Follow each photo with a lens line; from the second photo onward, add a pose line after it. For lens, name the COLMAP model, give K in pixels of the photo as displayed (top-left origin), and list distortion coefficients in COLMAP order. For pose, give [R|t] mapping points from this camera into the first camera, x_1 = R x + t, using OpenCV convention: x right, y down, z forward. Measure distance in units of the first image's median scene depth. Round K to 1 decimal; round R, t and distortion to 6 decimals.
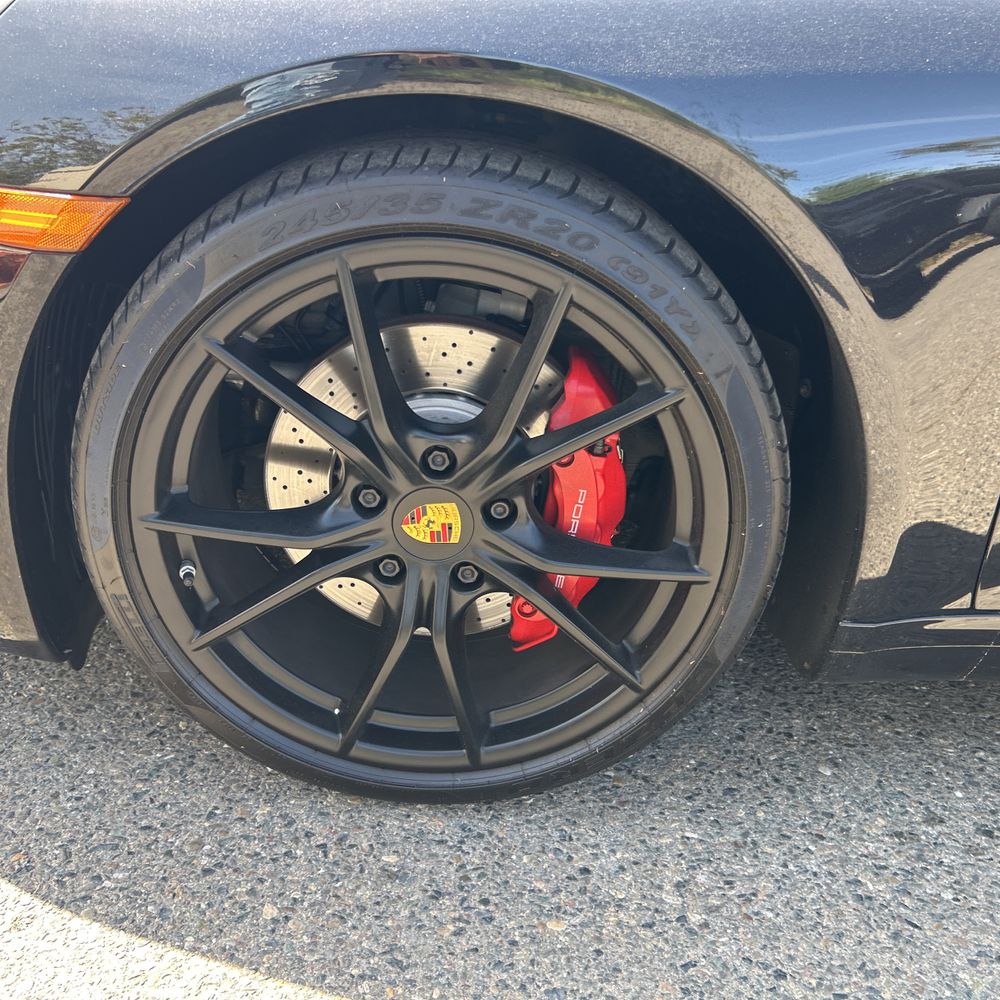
lens RADIAL K [[1010.8, 0, 498.4], [0, 1010.8, 500.8], [0, 0, 1]] dist [0.003156, 0.000000]
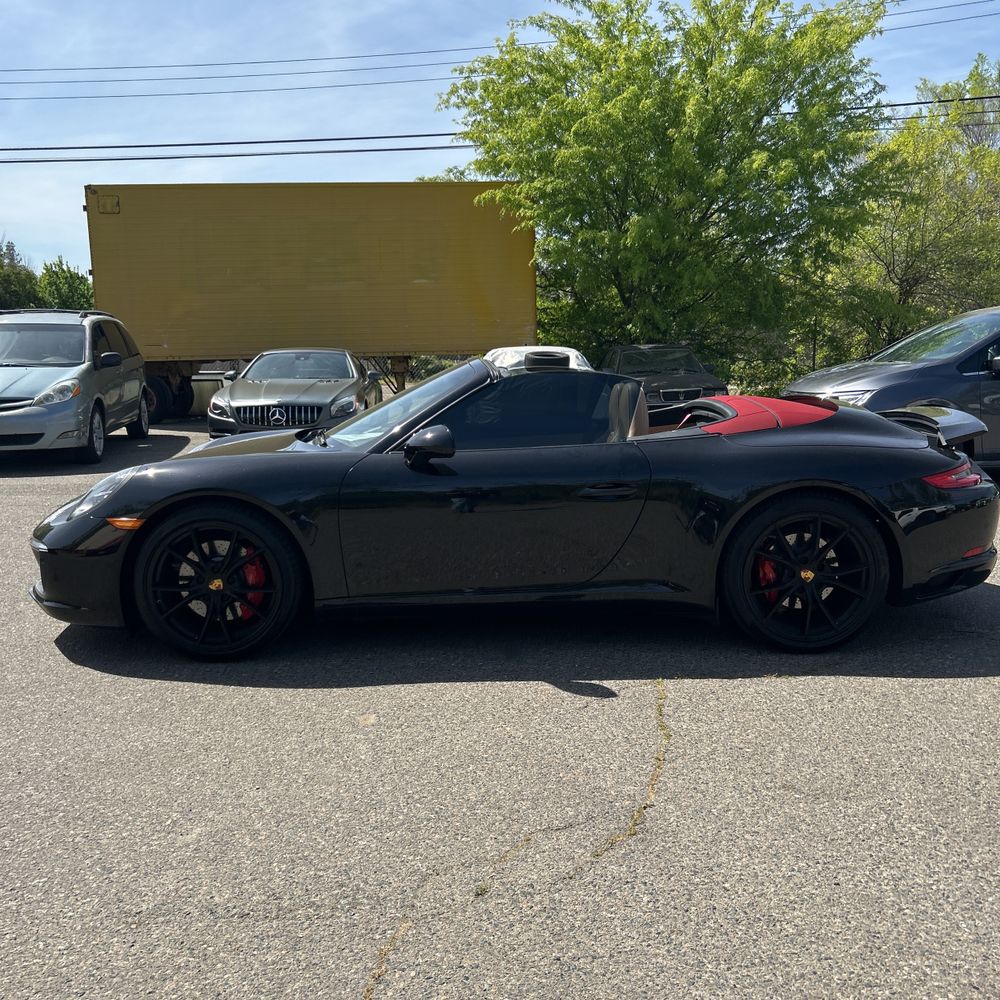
lens RADIAL K [[1010.8, 0, 508.5], [0, 1010.8, 509.1], [0, 0, 1]] dist [0.003156, 0.000000]
pose [[0.996517, -0.079522, 0.025110, 1.104416], [0.083368, 0.957201, -0.277158, 1.021428], [-0.001996, 0.278286, 0.960496, -3.271905]]
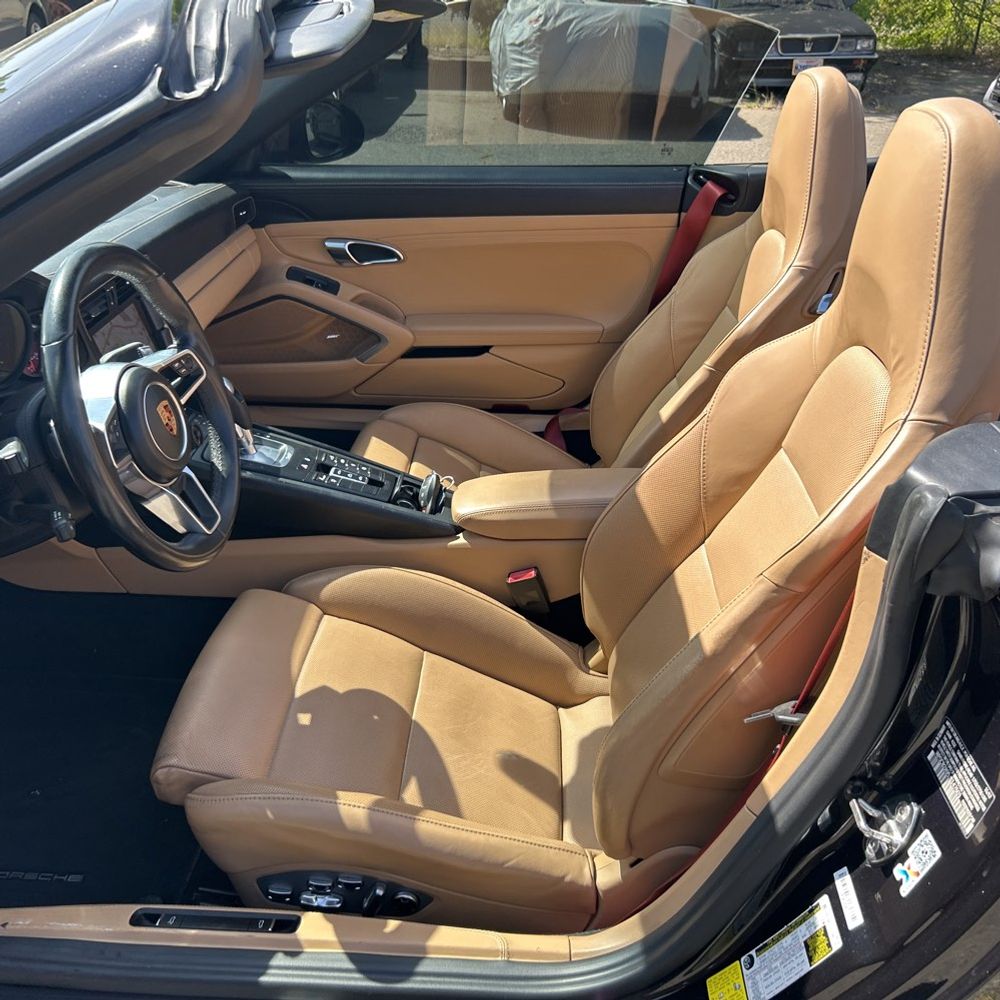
lens RADIAL K [[1010.8, 0, 492.9], [0, 1010.8, 503.5], [0, 0, 1]] dist [0.003156, 0.000000]
pose [[0.998217, -0.023605, -0.054829, 1.439135], [0.026154, 0.998587, 0.046250, -0.503803], [0.053659, -0.047602, 0.997424, 0.137826]]
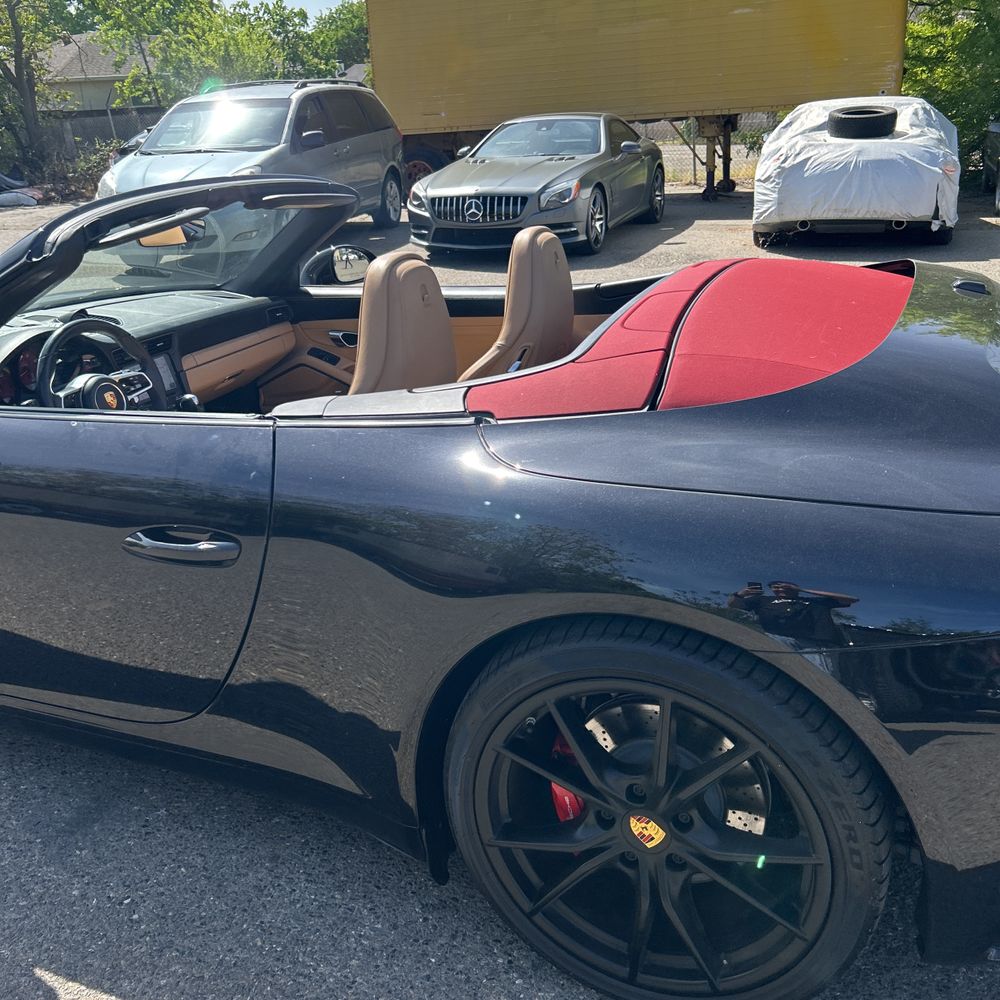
lens RADIAL K [[1010.8, 0, 492.1], [0, 1010.8, 498.4], [0, 0, 1]] dist [0.003156, 0.000000]
pose [[0.915056, 0.033707, -0.401916, 2.887074], [-0.065012, 0.995798, -0.064501, -0.219433], [0.398053, 0.085152, 0.913402, -0.586804]]
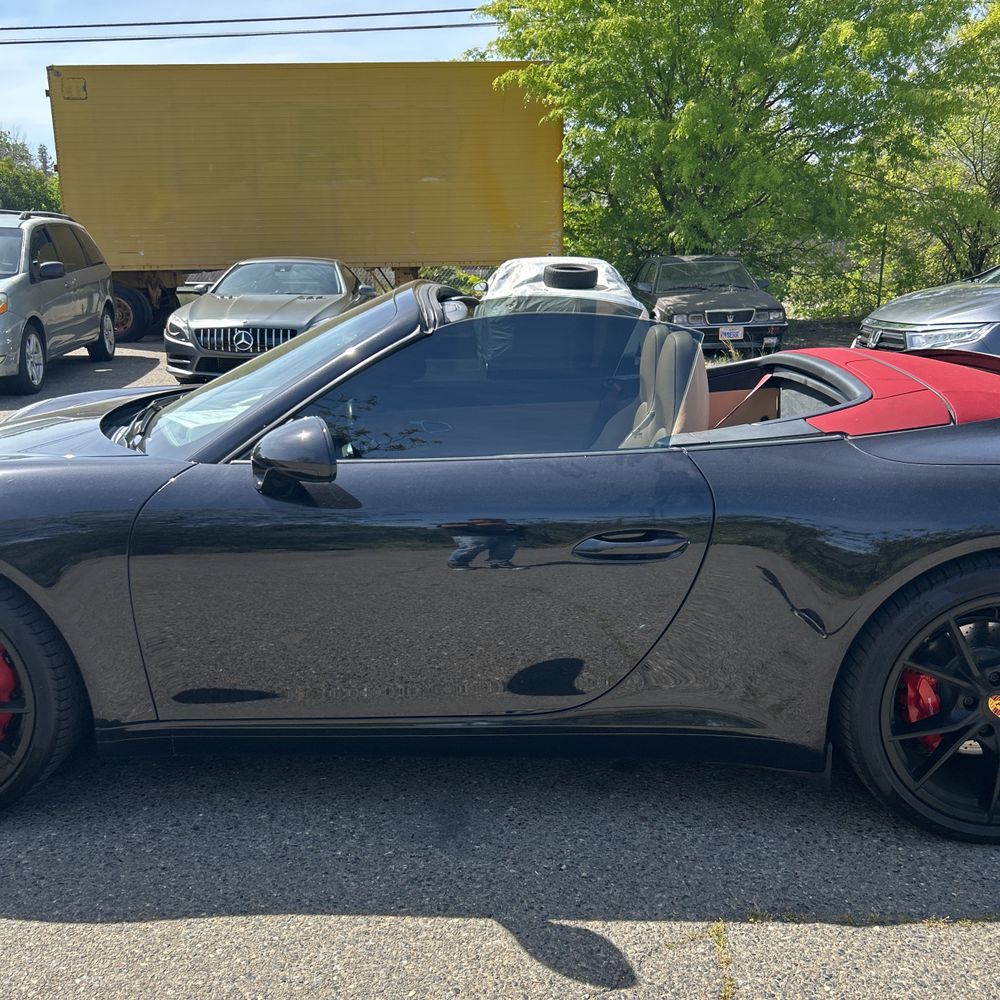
lens RADIAL K [[1010.8, 0, 494.1], [0, 1010.8, 501.5], [0, 0, 1]] dist [0.003156, 0.000000]
pose [[0.997731, -0.061796, -0.026731, 1.400317], [0.055105, 0.977593, -0.203165, 0.136207], [0.038687, 0.201231, 0.978780, -1.422334]]
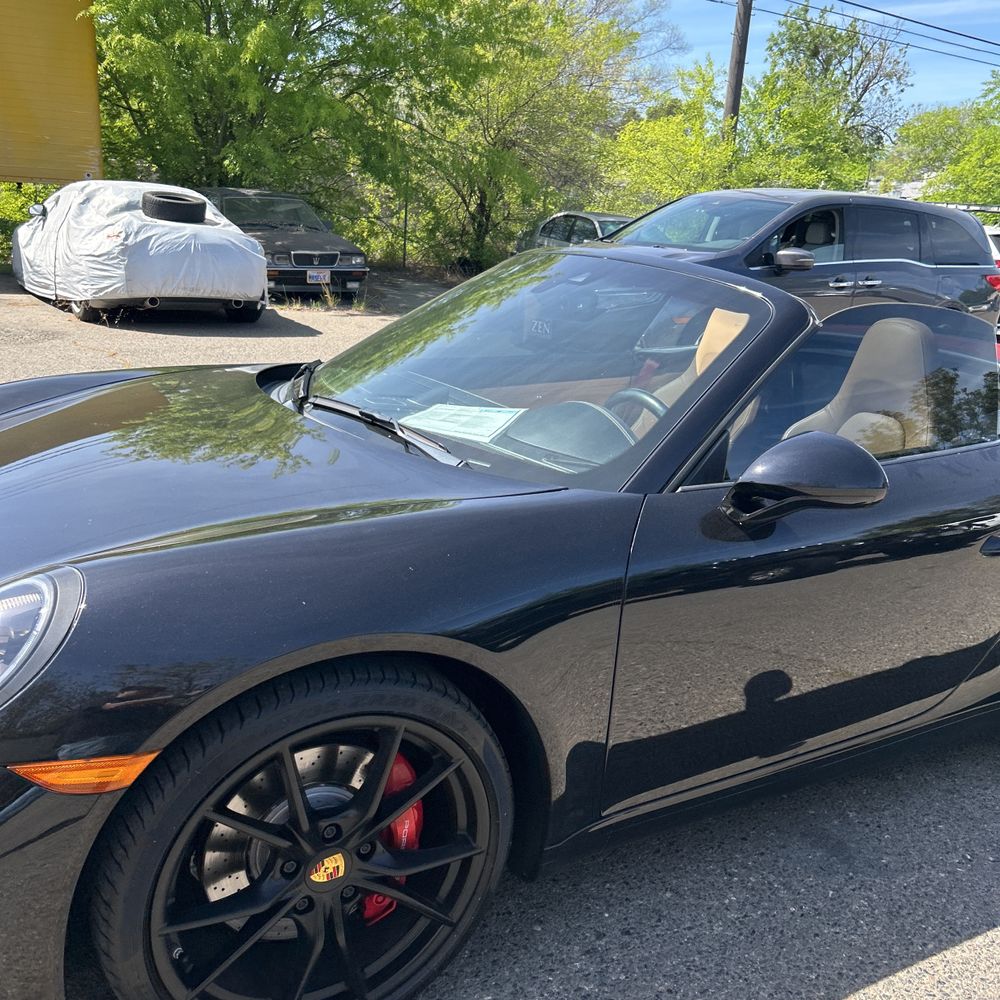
lens RADIAL K [[1010.8, 0, 510.2], [0, 1010.8, 512.1], [0, 0, 1]] dist [0.003156, 0.000000]
pose [[0.851397, -0.149086, 0.502888, -0.548558], [0.203796, 0.977453, -0.055255, -0.390073], [-0.483312, 0.149531, 0.862584, -0.635581]]
